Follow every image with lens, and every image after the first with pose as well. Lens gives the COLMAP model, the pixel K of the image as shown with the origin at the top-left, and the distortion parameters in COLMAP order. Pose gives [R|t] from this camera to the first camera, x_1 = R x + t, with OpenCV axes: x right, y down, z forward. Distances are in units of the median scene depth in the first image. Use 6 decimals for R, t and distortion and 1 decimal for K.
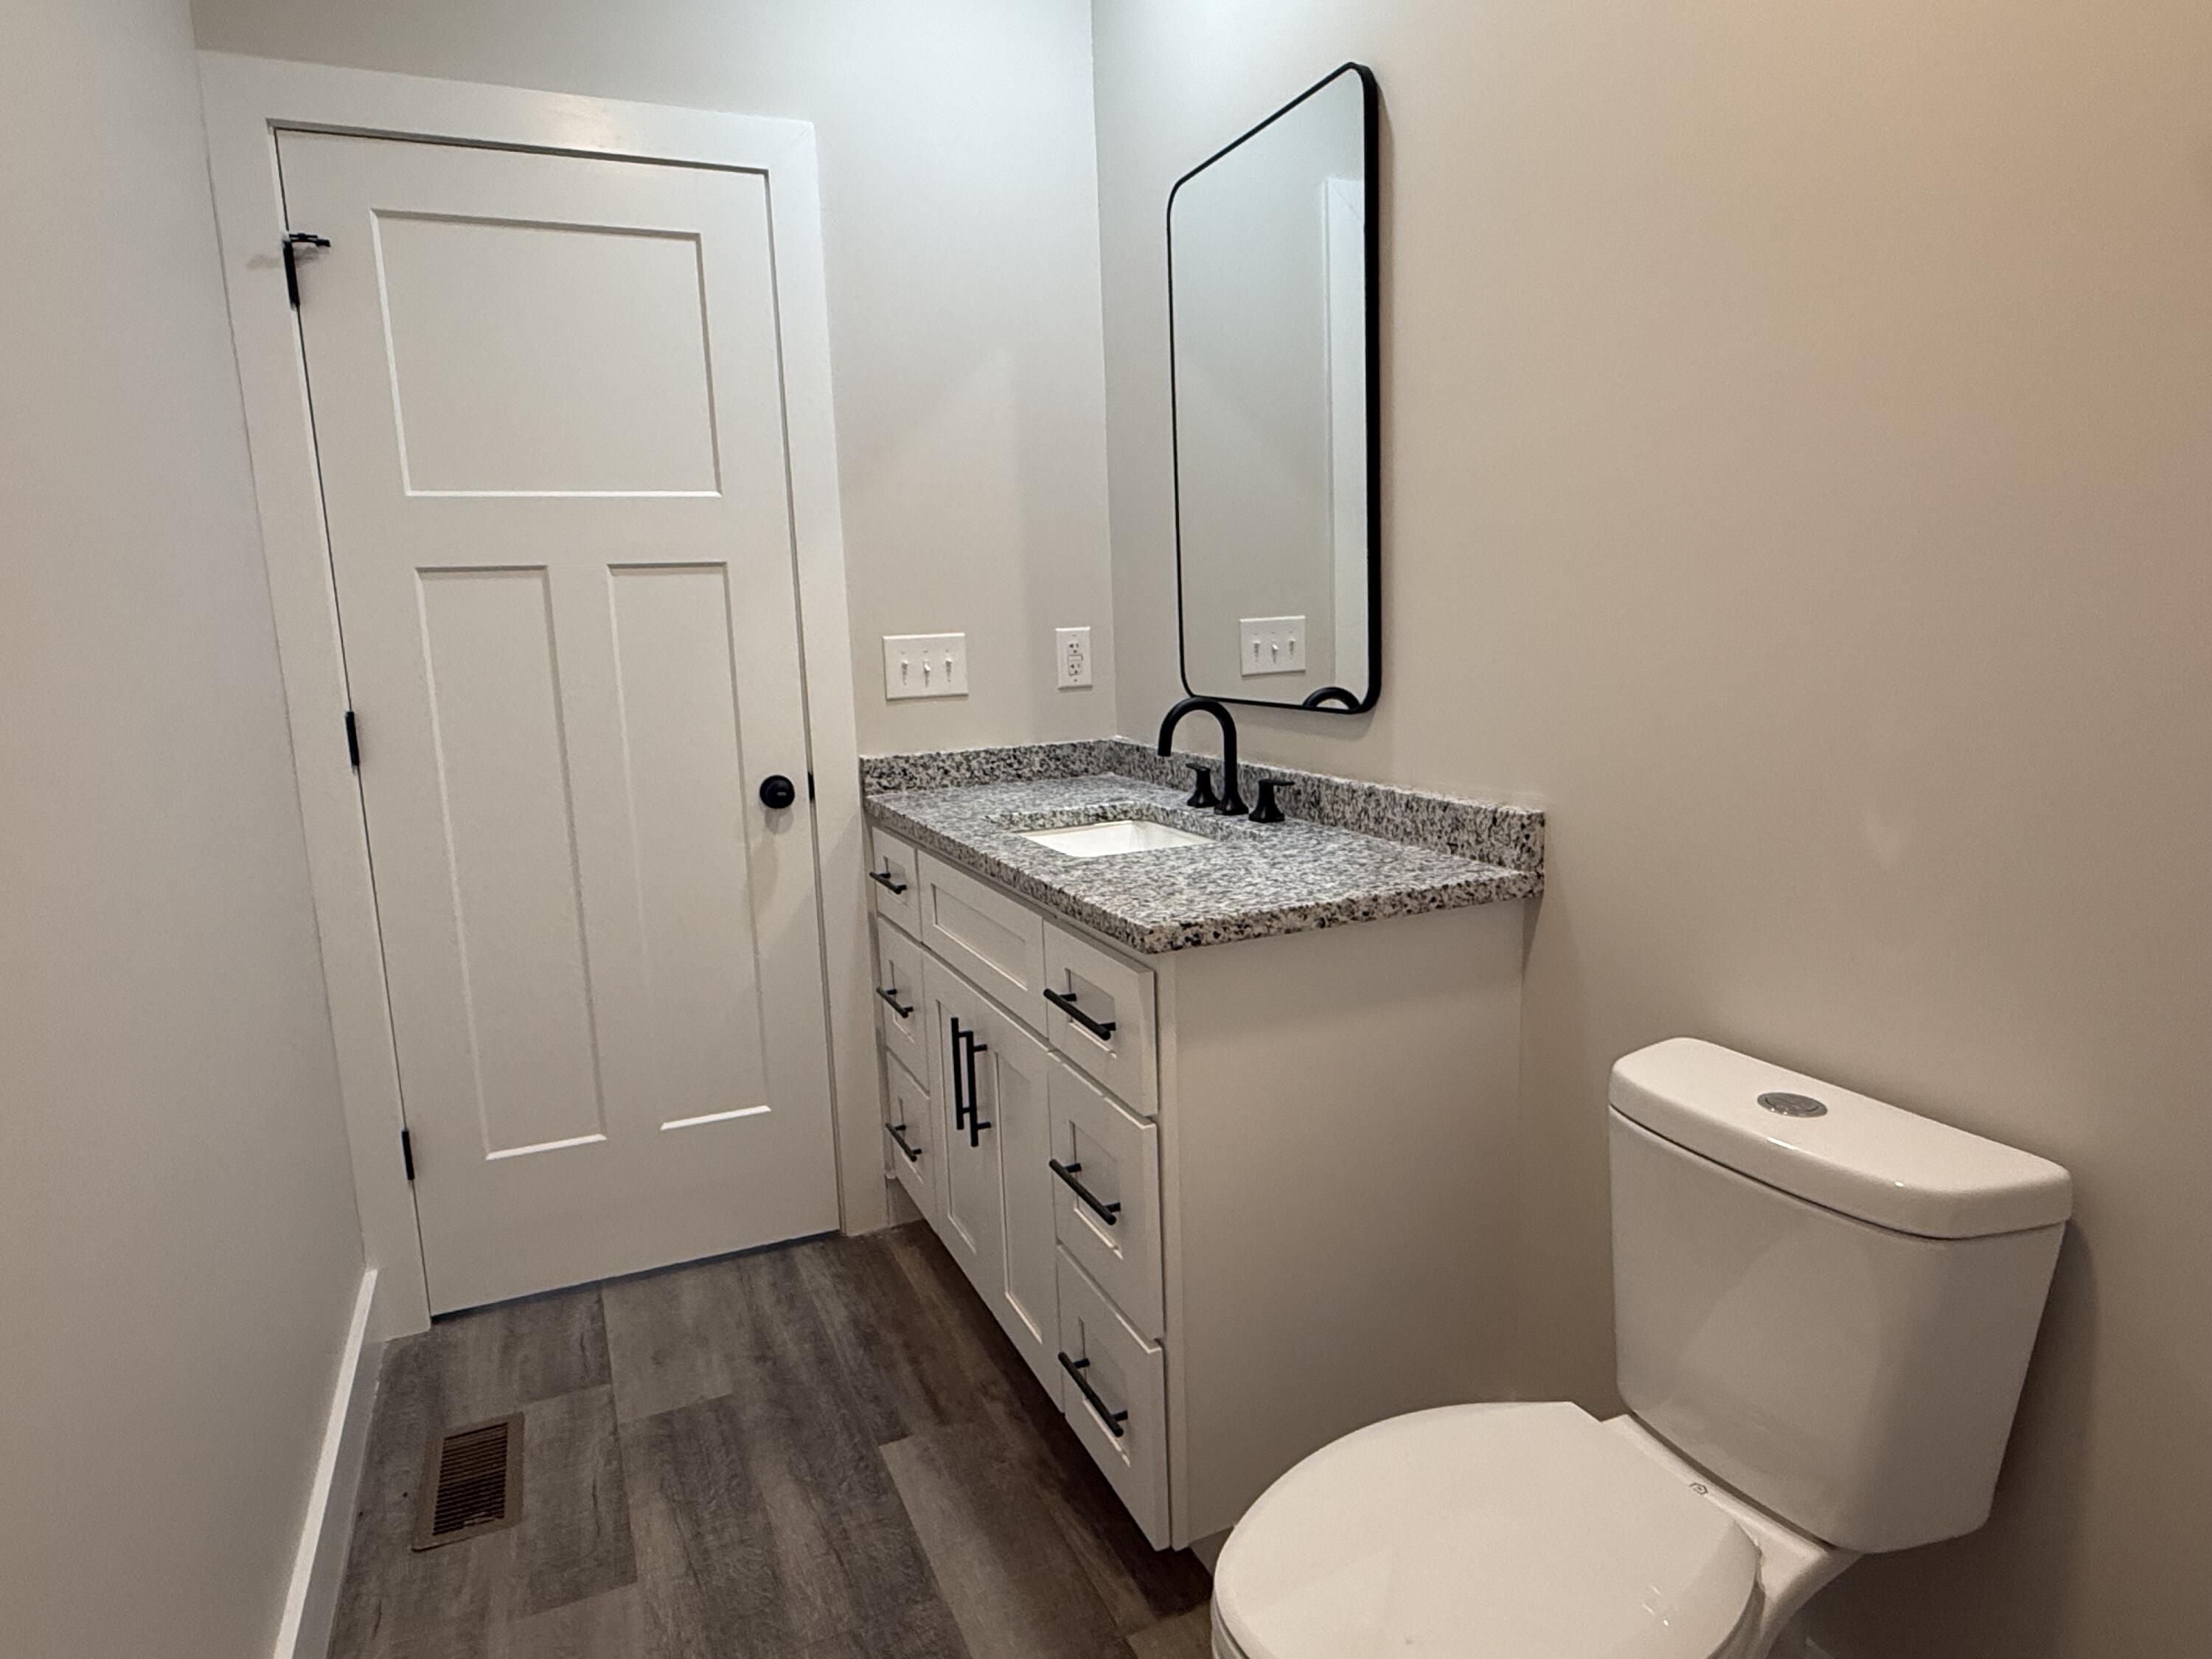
lens RADIAL K [[1297.5, 0, 1103.4], [0, 1297.5, 828.9], [0, 0, 1]] dist [-0.003092, -0.000200]
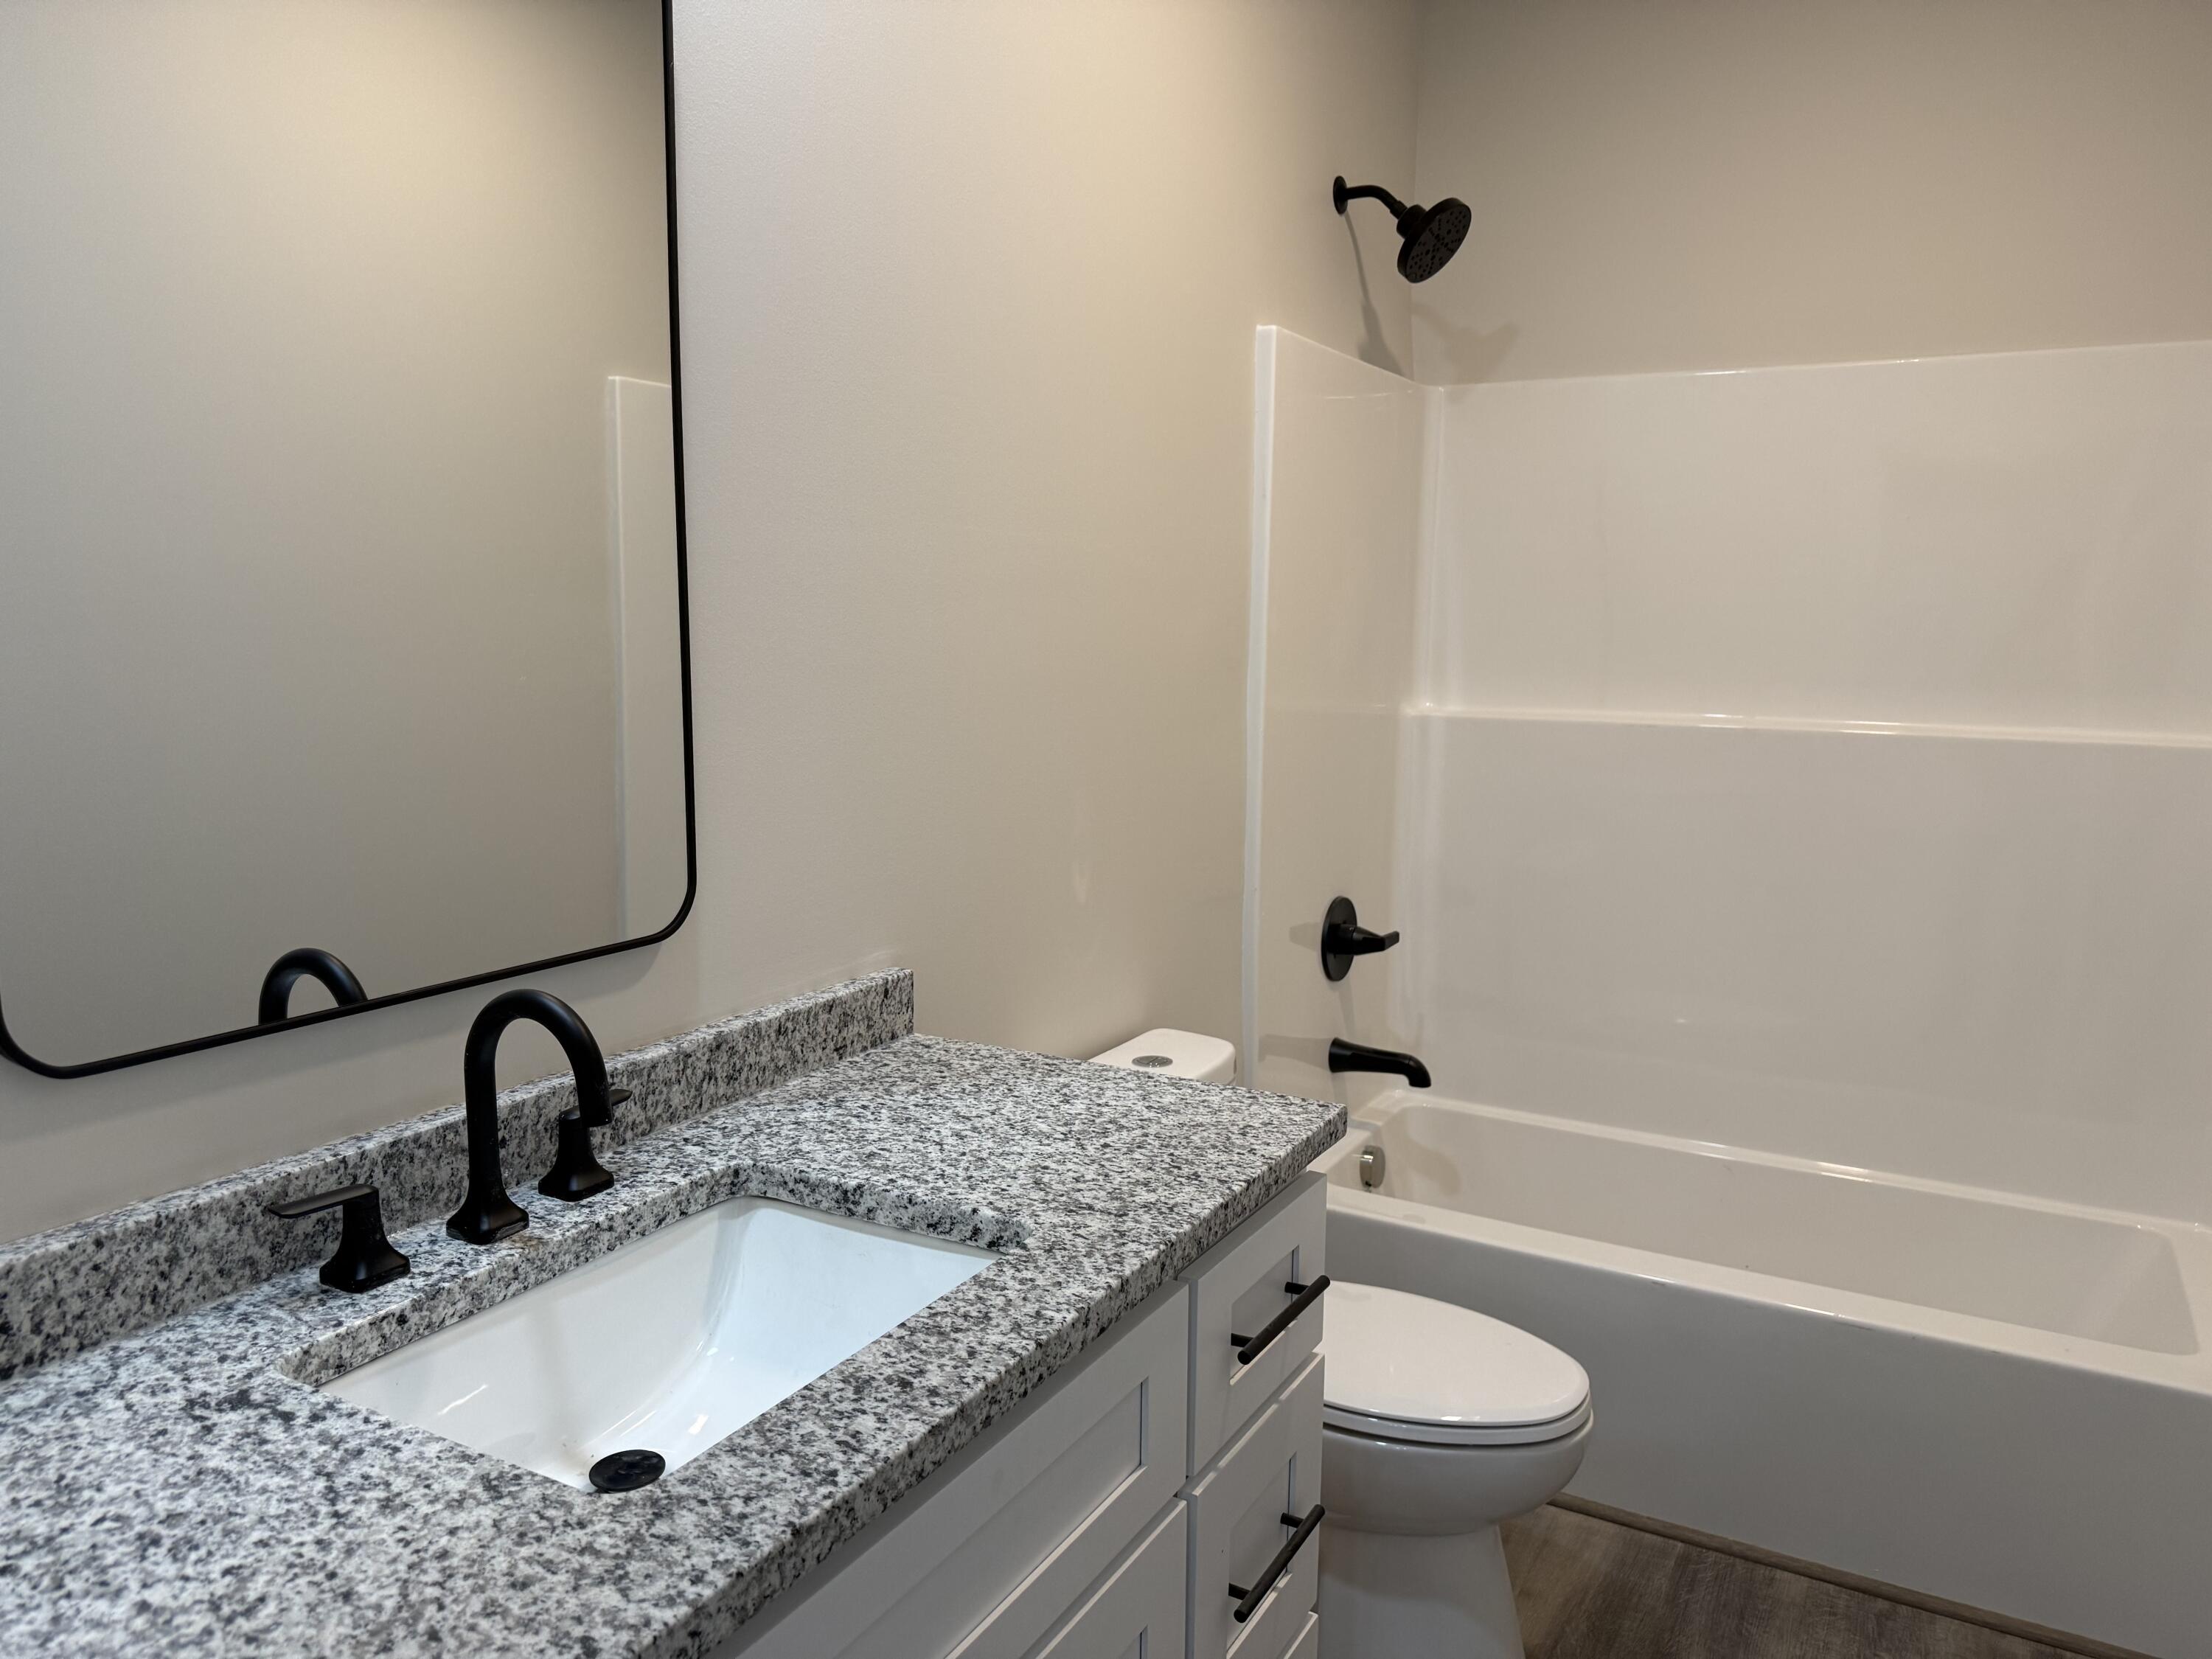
lens RADIAL K [[1554.7, 0, 1105.6], [0, 1554.7, 828.5], [0, 0, 1]] dist [0.039890, -0.051157]
pose [[-0.602738, -0.072825, 0.794609, -0.566043], [0.146995, 0.968650, 0.200276, -0.278210], [-0.784283, 0.237518, -0.573137, 1.339749]]
